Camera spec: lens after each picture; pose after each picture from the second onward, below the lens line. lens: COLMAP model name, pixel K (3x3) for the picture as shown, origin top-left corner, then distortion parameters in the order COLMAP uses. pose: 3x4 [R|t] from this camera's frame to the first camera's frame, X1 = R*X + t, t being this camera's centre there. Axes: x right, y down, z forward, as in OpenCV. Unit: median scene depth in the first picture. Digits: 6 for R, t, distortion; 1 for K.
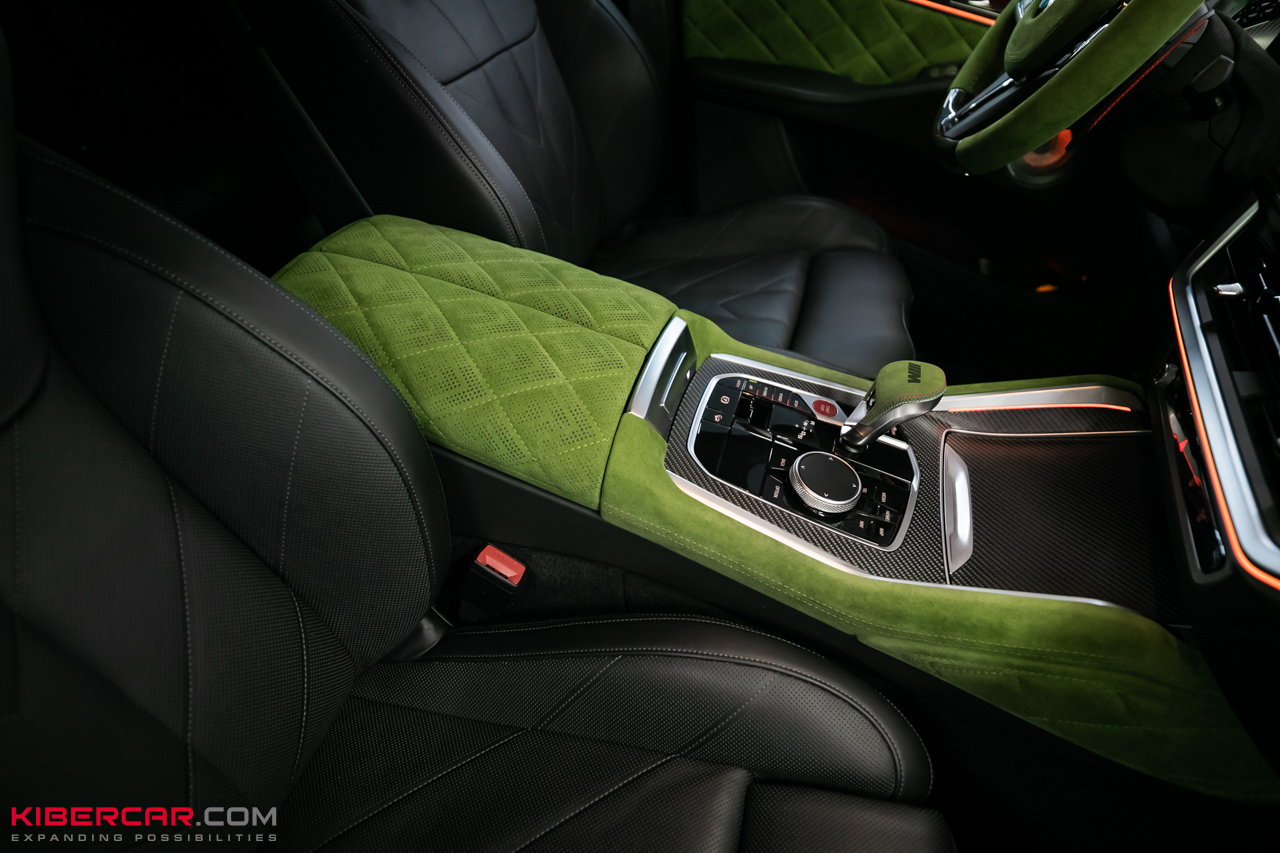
lens RADIAL K [[718.0, 0, 646.1], [0, 718.0, 429.5], [0, 0, 1]] dist [-0.019087, 0.001011]
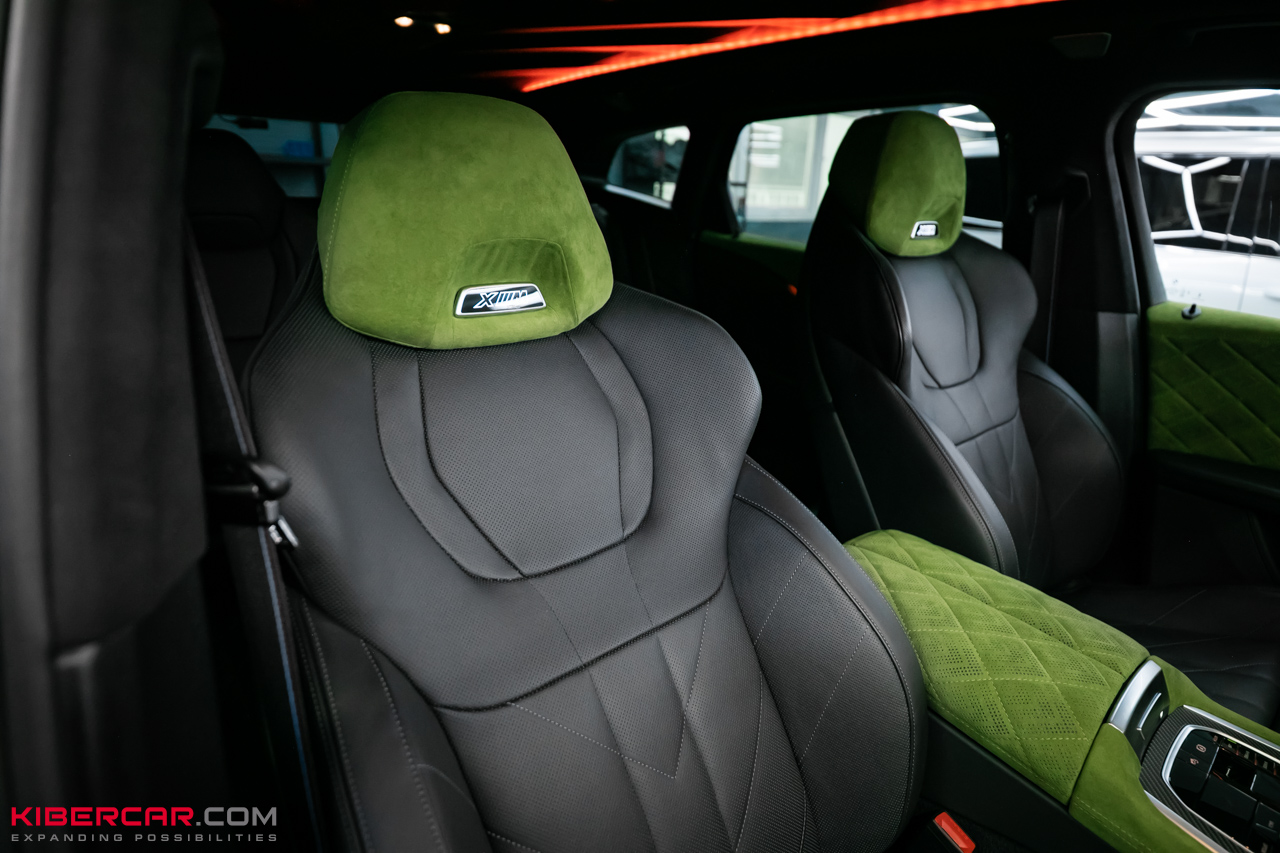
lens RADIAL K [[718.0, 0, 646.1], [0, 718.0, 429.5], [0, 0, 1]] dist [-0.019087, 0.001011]
pose [[0.860706, 0.111502, -0.496743, -0.141354], [-0.317278, 0.880548, -0.352093, 0.187150], [0.398147, 0.460654, 0.793270, -0.414355]]
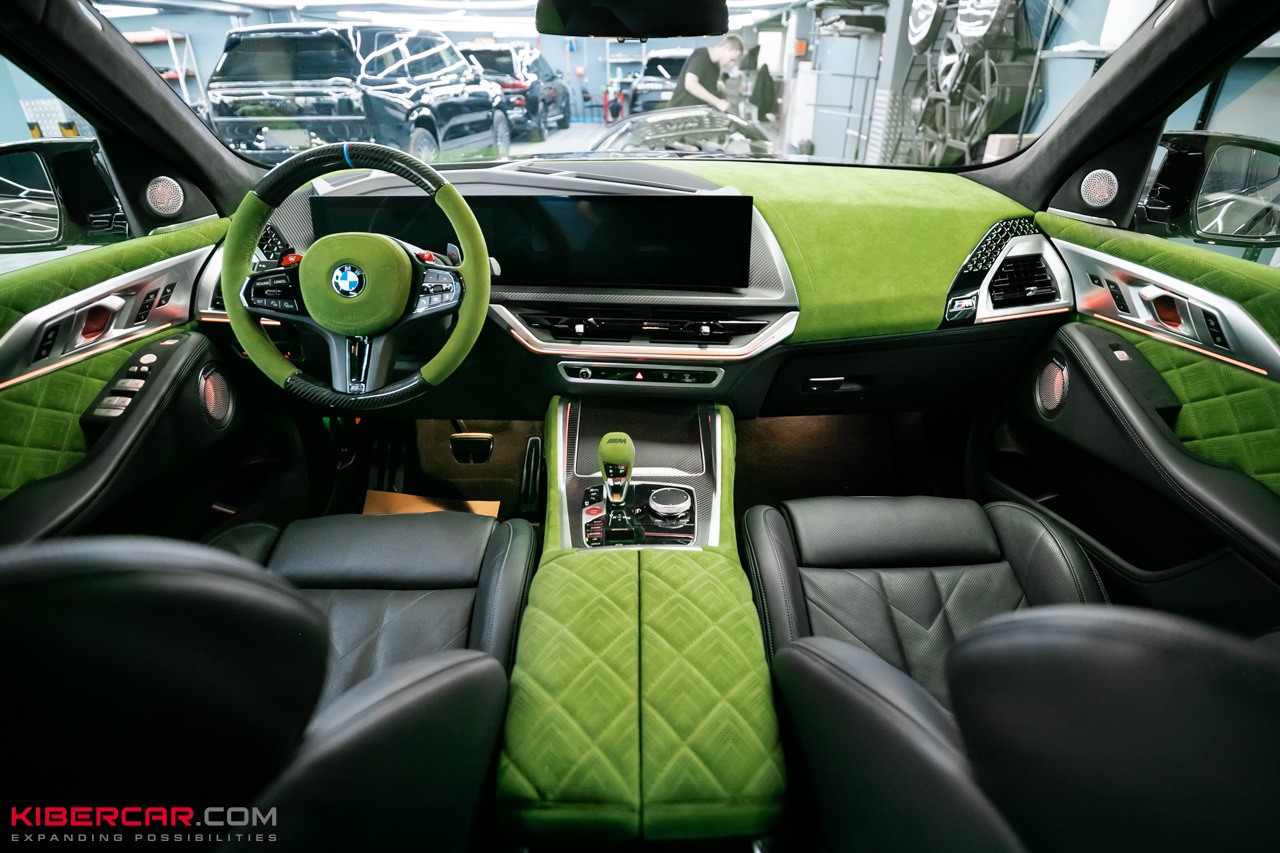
lens RADIAL K [[643.5, 0, 640.0], [0, 643.5, 426.5], [0, 0, 1]] dist [-0.025092, 0.000258]
pose [[-0.287282, -0.537621, 0.792737, -0.847151], [0.632171, 0.515351, 0.578596, -0.946531], [-0.719604, 0.667365, 0.191818, 0.612377]]
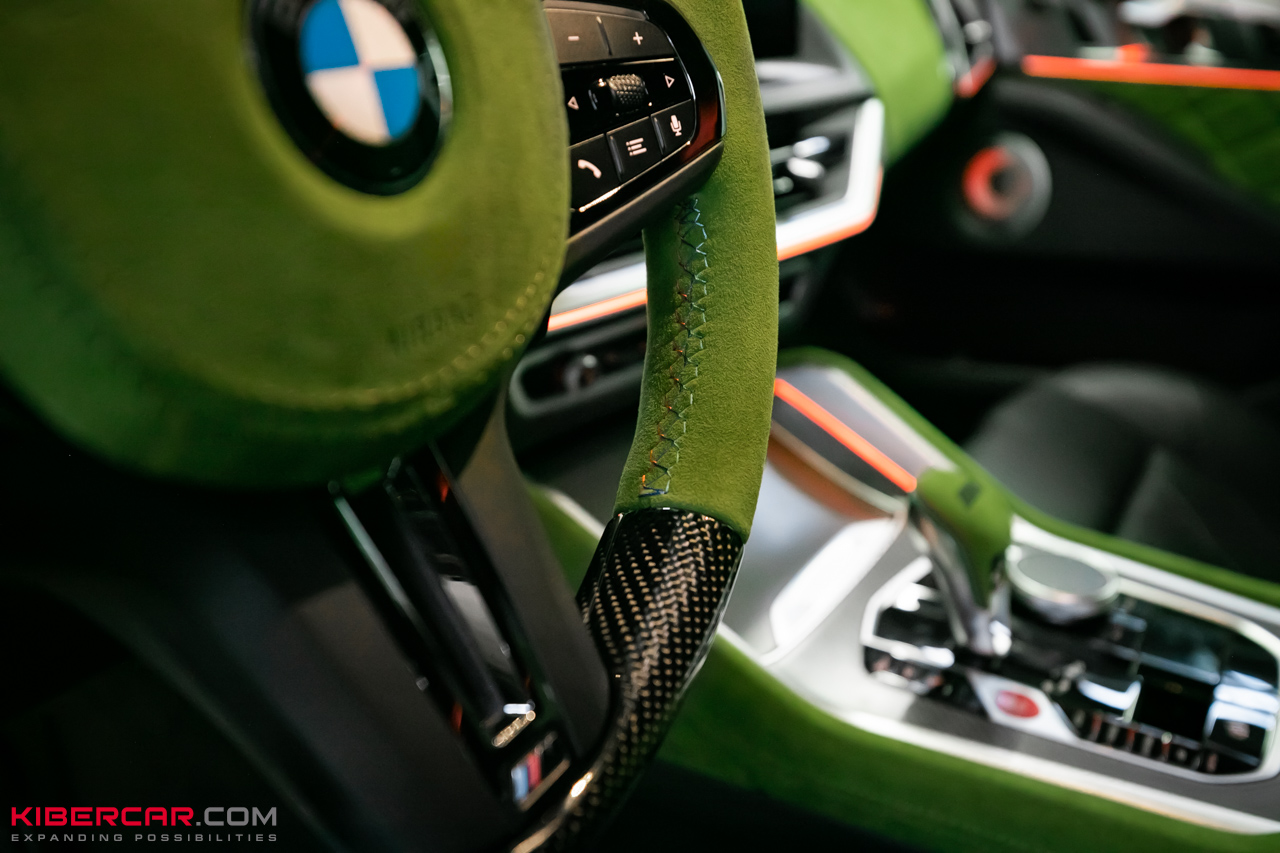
lens RADIAL K [[1098.5, 0, 640.0], [0, 1098.5, 426.5], [0, 0, 1]] dist [0.039766, -0.001944]
pose [[-0.940138, -0.299510, 0.162585, 0.488341], [0.046395, 0.360153, 0.931739, -0.962238], [-0.337621, 0.883506, -0.324698, 1.311361]]
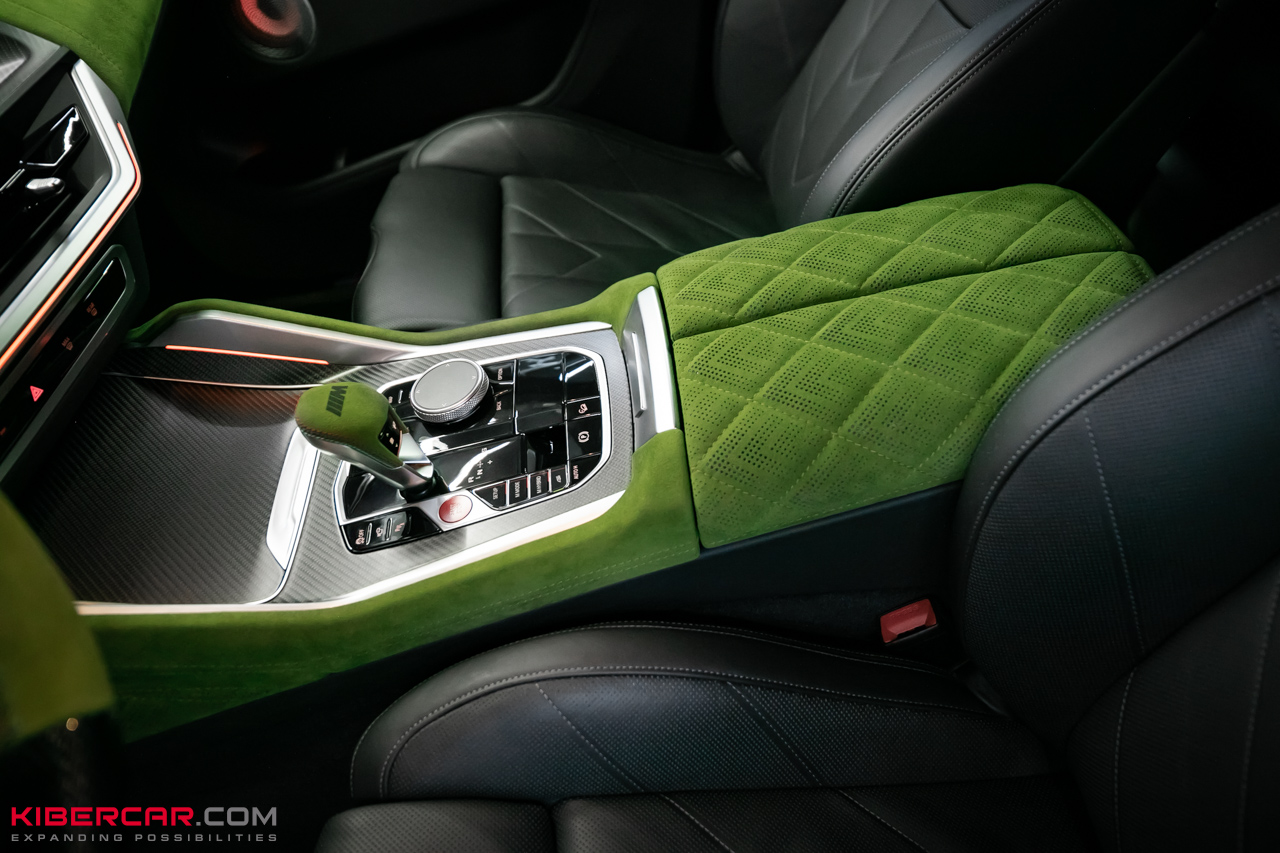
lens RADIAL K [[922.9, 0, 701.8], [0, 922.9, 396.9], [0, 0, 1]] dist [0.008756, 0.001122]
pose [[-0.915380, 0.272822, -0.296053, 0.299496], [-0.267935, 0.136020, 0.953787, -1.112820], [0.300483, 0.952400, -0.051411, 1.133491]]
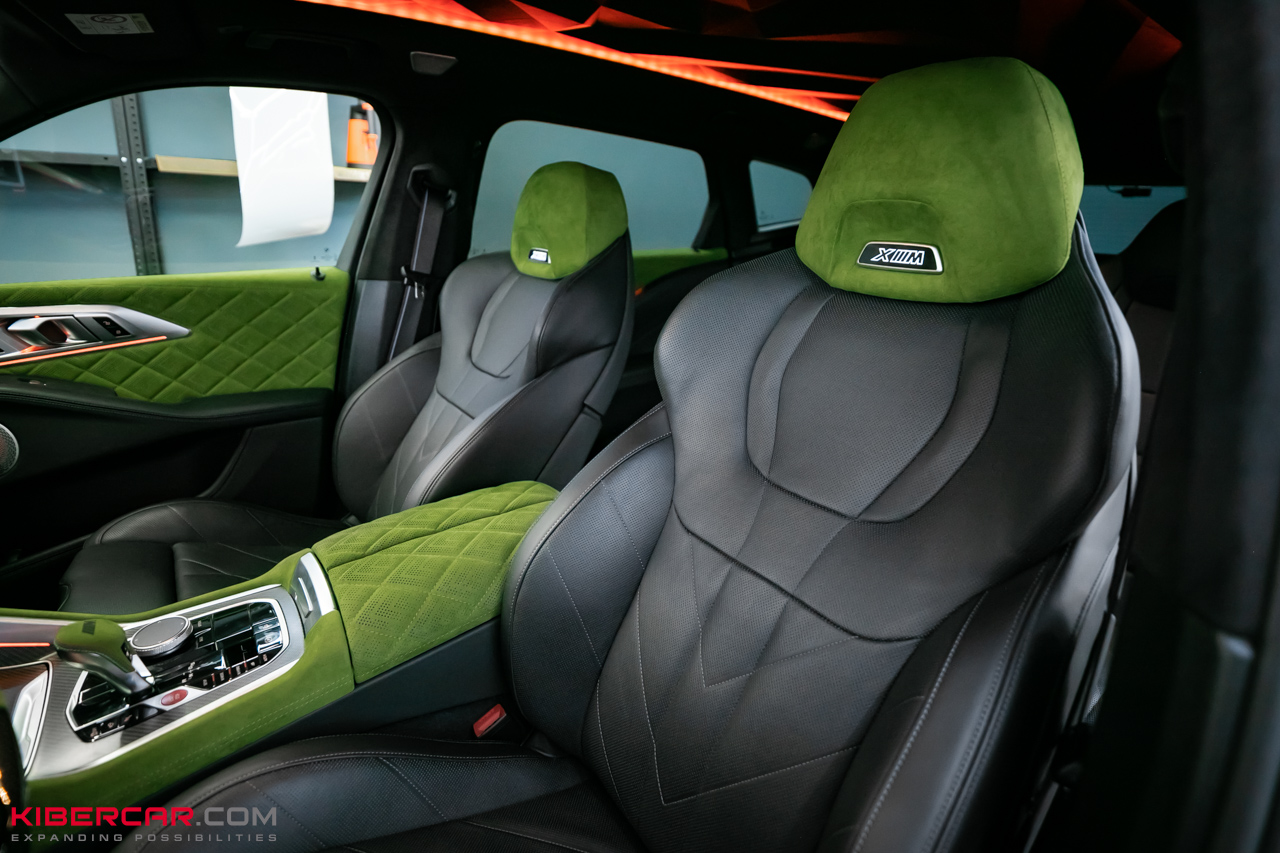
lens RADIAL K [[656.8, 0, 686.8], [0, 656.8, 419.2], [0, 0, 1]] dist [-0.032957, -0.001022]
pose [[-0.583432, 0.130158, -0.801664, 0.576584], [-0.615962, 0.572426, 0.541221, -1.415752], [0.529337, 0.809560, -0.253799, 1.467051]]
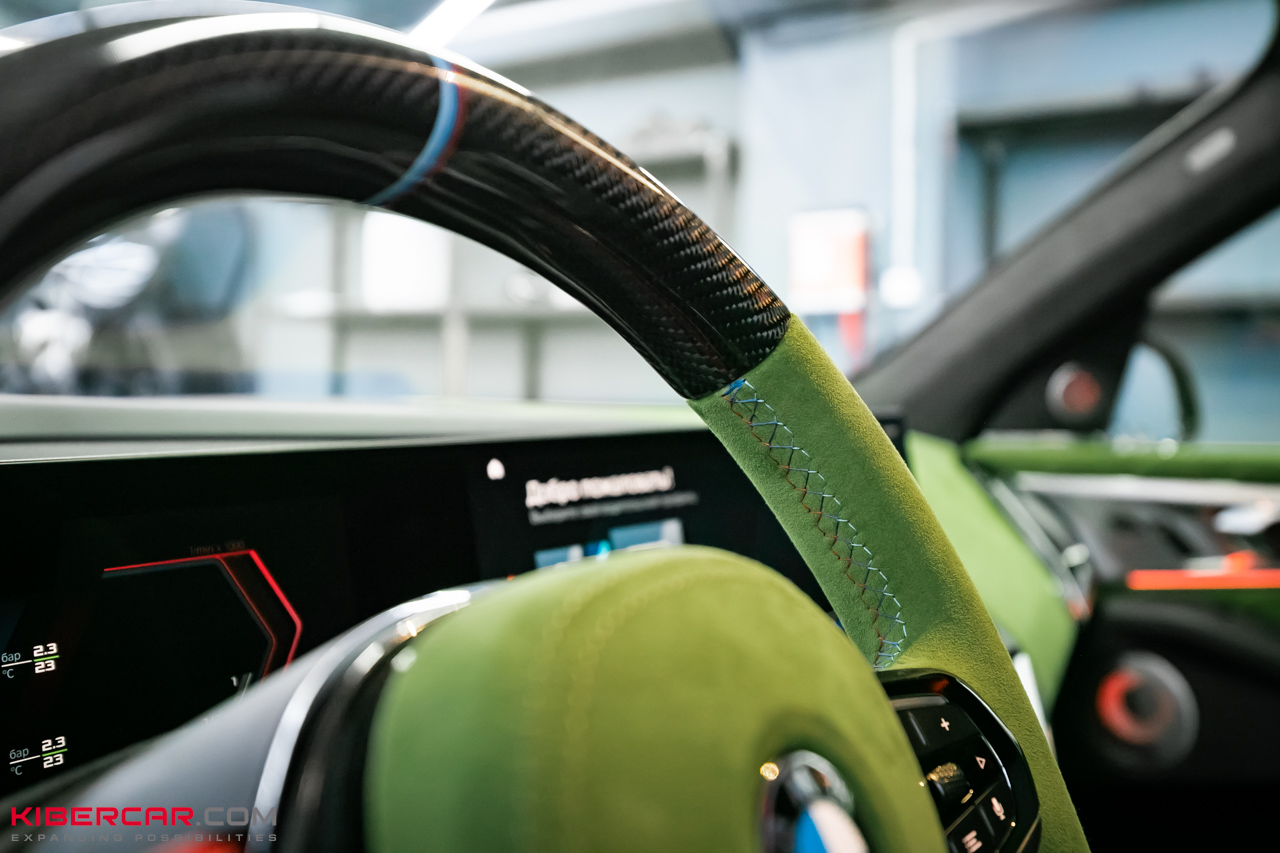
lens RADIAL K [[1204.5, 0, 644.5], [0, 1204.5, 392.4], [0, 0, 1]] dist [0.042204, -0.001556]
pose [[-0.957581, -0.094229, 0.272322, 0.620194], [0.118237, 0.733332, 0.669511, -1.053535], [-0.262790, 0.673309, -0.691083, 1.306899]]
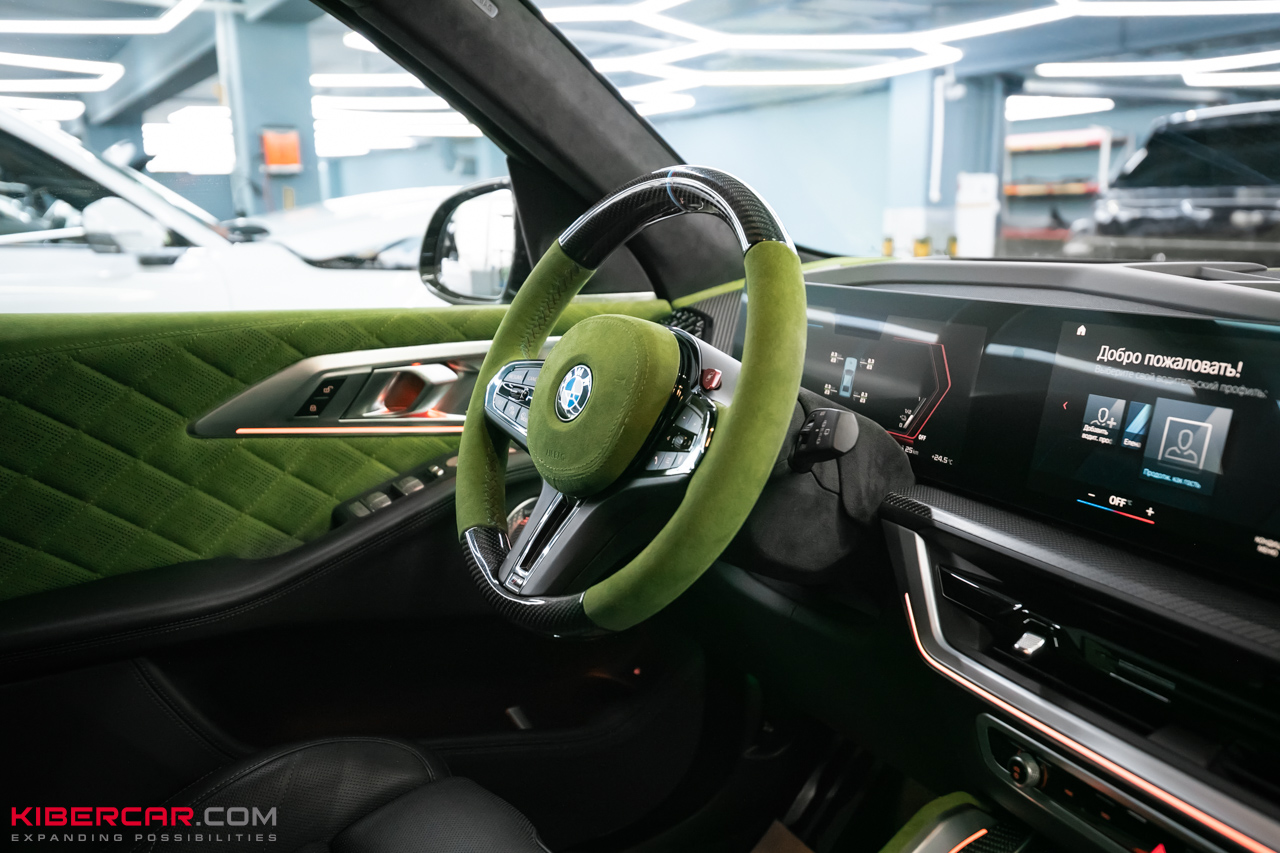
lens RADIAL K [[1055.4, 0, 643.9], [0, 1055.4, 432.9], [0, 0, 1]] dist [0.035985, 0.009352]
pose [[0.649290, -0.245563, 0.719807, -0.231788], [0.555850, 0.799189, -0.228751, -0.315557], [-0.519089, 0.548630, 0.655402, 0.275958]]
